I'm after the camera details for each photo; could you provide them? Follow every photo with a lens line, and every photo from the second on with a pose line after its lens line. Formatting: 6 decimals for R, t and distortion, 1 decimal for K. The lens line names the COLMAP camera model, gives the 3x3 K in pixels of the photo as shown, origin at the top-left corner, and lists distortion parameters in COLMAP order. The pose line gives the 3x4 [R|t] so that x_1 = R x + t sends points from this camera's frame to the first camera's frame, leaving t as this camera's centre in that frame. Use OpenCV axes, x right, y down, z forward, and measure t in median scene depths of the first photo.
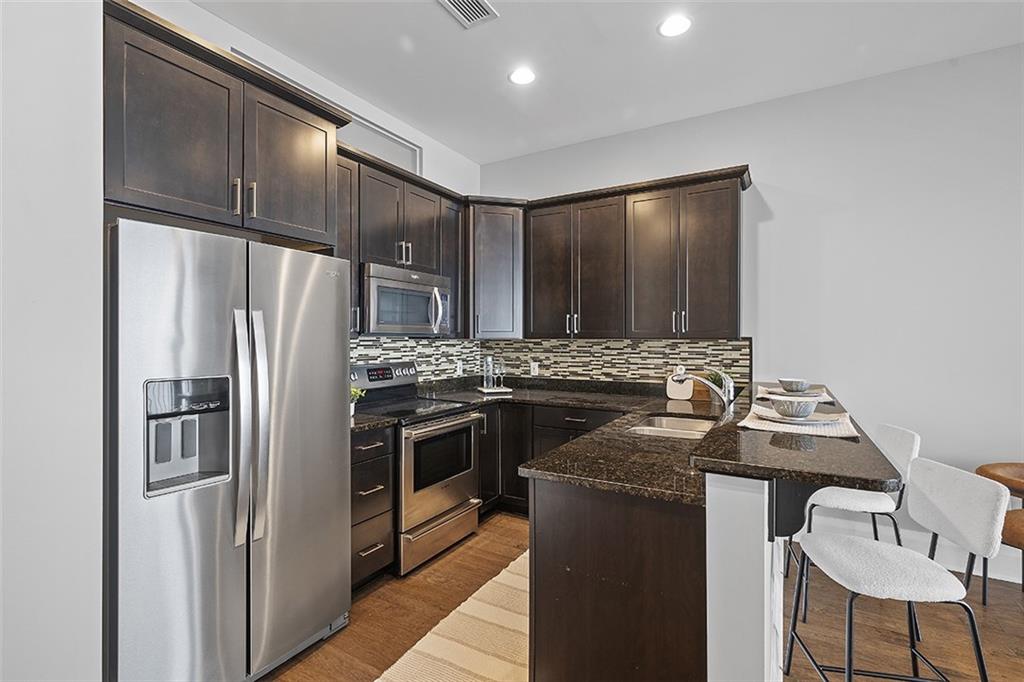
lens RADIAL K [[469.2, 0, 505.8], [0, 469.2, 338.3], [0, 0, 1]] dist [-0.002124, 0.000674]
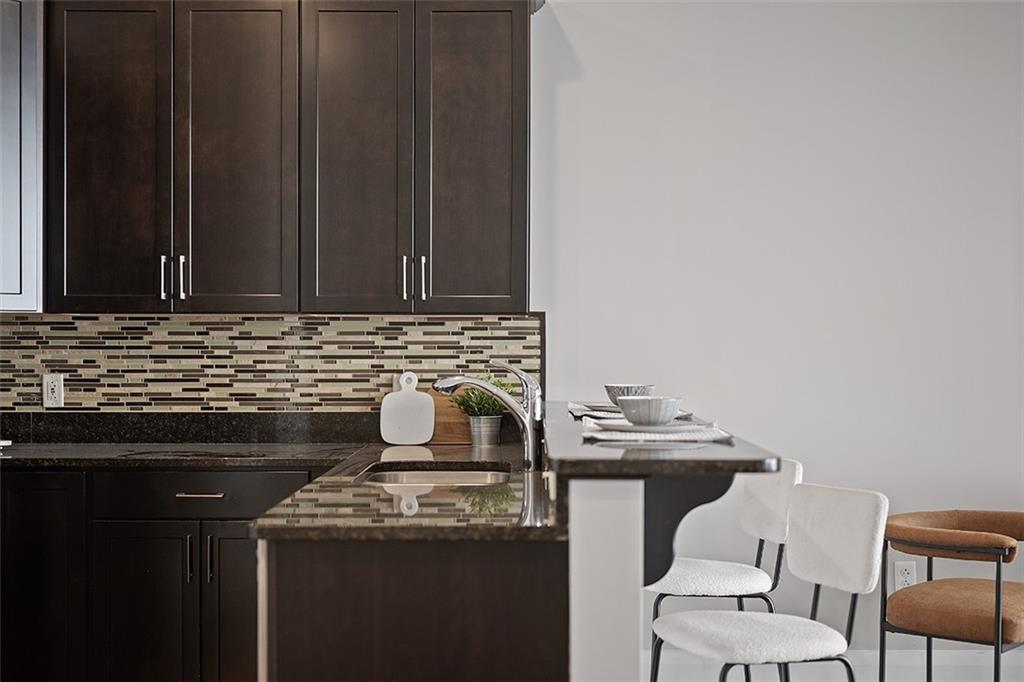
lens RADIAL K [[1463.6, 0, 510.8], [0, 1463.6, 343.4], [0, 0, 1]] dist [-0.003623, 0.000000]
pose [[0.867127, 0.000323, 0.498088, -0.247369], [-0.003147, 0.999983, 0.004830, 0.020988], [-0.498078, -0.005755, 0.867113, -0.289441]]
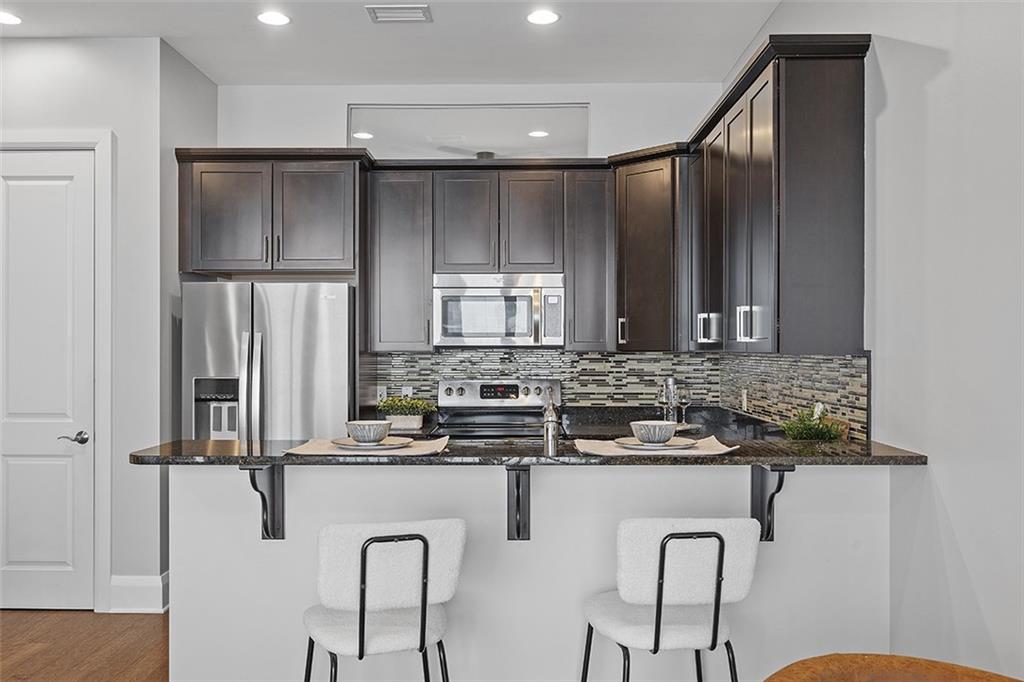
lens RADIAL K [[834.6, 0, 512.8], [0, 834.6, 343.2], [0, 0, 1]] dist [-0.078517, -0.002622]
pose [[0.492641, -0.005300, -0.870217, 0.978054], [0.003588, 0.999985, -0.004059, -0.007080], [0.870226, -0.001123, 0.492652, 0.221451]]
